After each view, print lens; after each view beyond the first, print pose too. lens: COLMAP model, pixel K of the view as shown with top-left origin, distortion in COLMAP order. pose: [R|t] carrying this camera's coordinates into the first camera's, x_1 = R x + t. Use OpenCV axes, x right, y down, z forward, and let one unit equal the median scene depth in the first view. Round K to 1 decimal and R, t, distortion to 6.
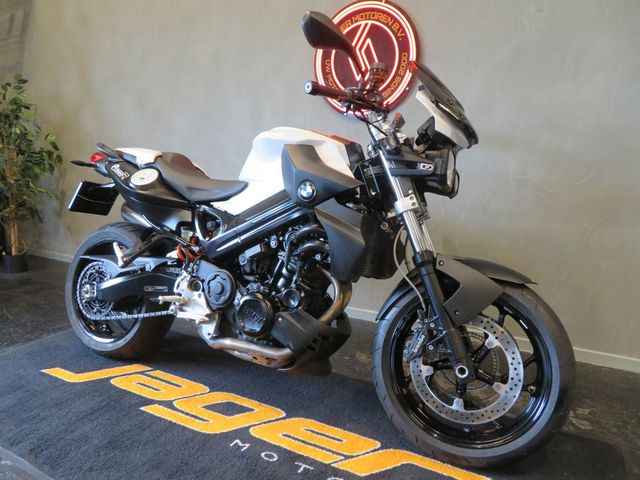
lens RADIAL K [[458.4, 0, 320.0], [0, 458.4, 240.0], [0, 0, 1]] dist [-0.007117, -0.000845]
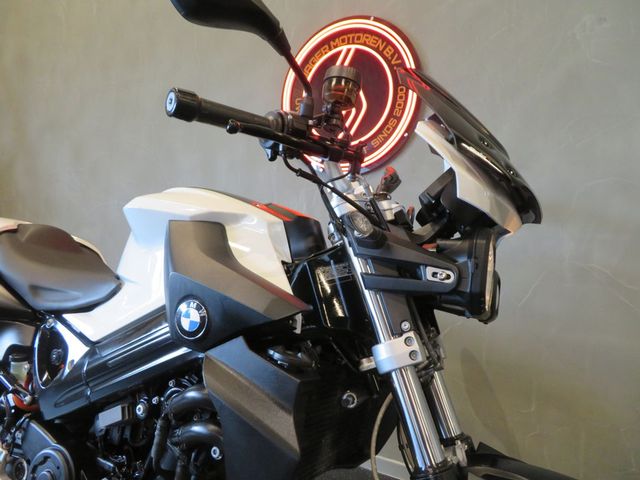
lens RADIAL K [[458.4, 0, 320.0], [0, 458.4, 240.0], [0, 0, 1]] dist [-0.007117, -0.000845]
pose [[0.999846, 0.009332, -0.014849, 0.103355], [-0.011105, 0.992198, -0.124175, -0.119628], [0.013574, 0.124321, 0.992149, 0.469351]]
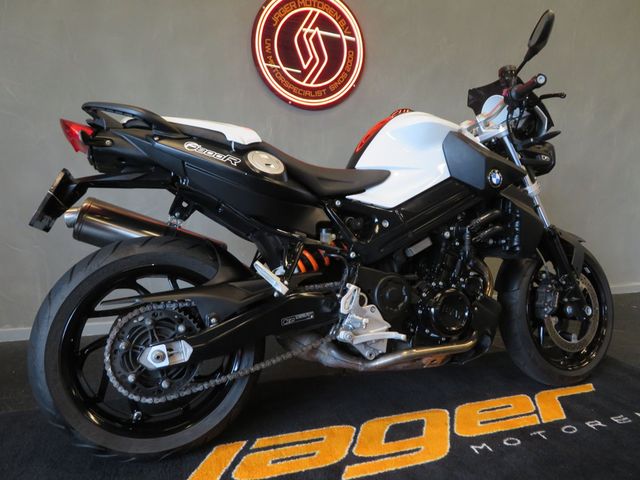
lens RADIAL K [[458.4, 0, 320.0], [0, 458.4, 240.0], [0, 0, 1]] dist [-0.007117, -0.000845]
pose [[0.661201, -0.098407, 0.743727, -0.982833], [0.104206, 0.993797, 0.038852, -0.045230], [-0.742937, 0.051811, 0.667354, 0.558021]]
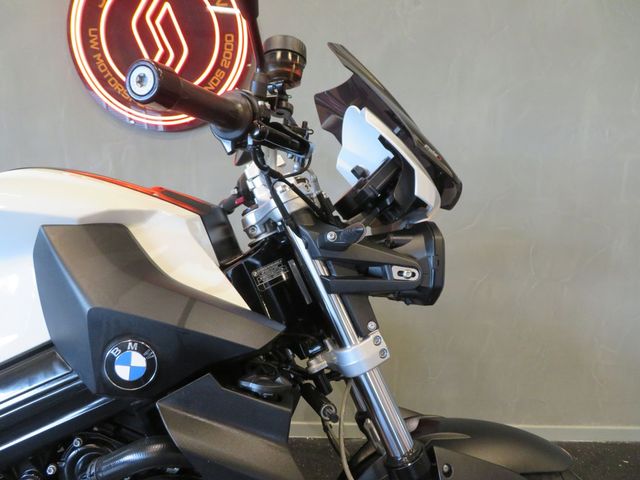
lens RADIAL K [[458.4, 0, 320.0], [0, 458.4, 240.0], [0, 0, 1]] dist [-0.007117, -0.000845]
pose [[0.865448, -0.073593, 0.495563, -0.065338], [0.069908, 0.997214, 0.026004, -0.186647], [-0.496097, 0.012139, 0.868183, 0.556611]]
